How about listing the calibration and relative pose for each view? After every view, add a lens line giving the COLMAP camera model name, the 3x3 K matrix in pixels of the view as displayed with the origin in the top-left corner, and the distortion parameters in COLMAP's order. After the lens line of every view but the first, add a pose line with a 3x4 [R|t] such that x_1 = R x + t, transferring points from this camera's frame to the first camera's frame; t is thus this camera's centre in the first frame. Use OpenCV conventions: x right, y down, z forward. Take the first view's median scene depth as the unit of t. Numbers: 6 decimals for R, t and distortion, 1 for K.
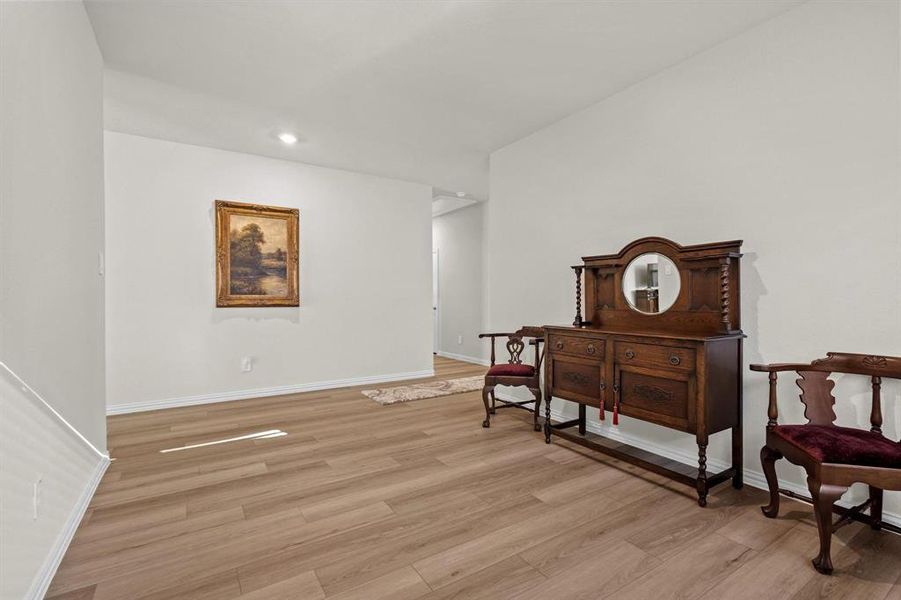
lens RADIAL K [[407.4, 0, 450.5], [0, 407.4, 300.0], [0, 0, 1]] dist [-0.000258, 0.000015]
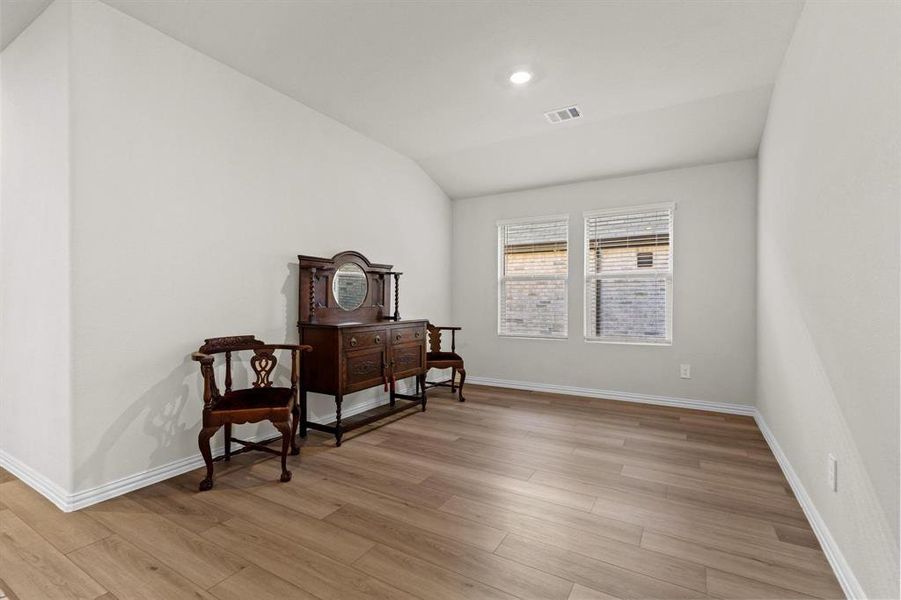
lens RADIAL K [[407.4, 0, 450.5], [0, 407.4, 300.0], [0, 0, 1]] dist [-0.000258, 0.000015]
pose [[-0.459526, 0.002128, 0.888162, -0.798821], [-0.000313, 0.999997, -0.002558, 0.004343], [-0.888164, -0.001454, -0.459524, 1.287536]]
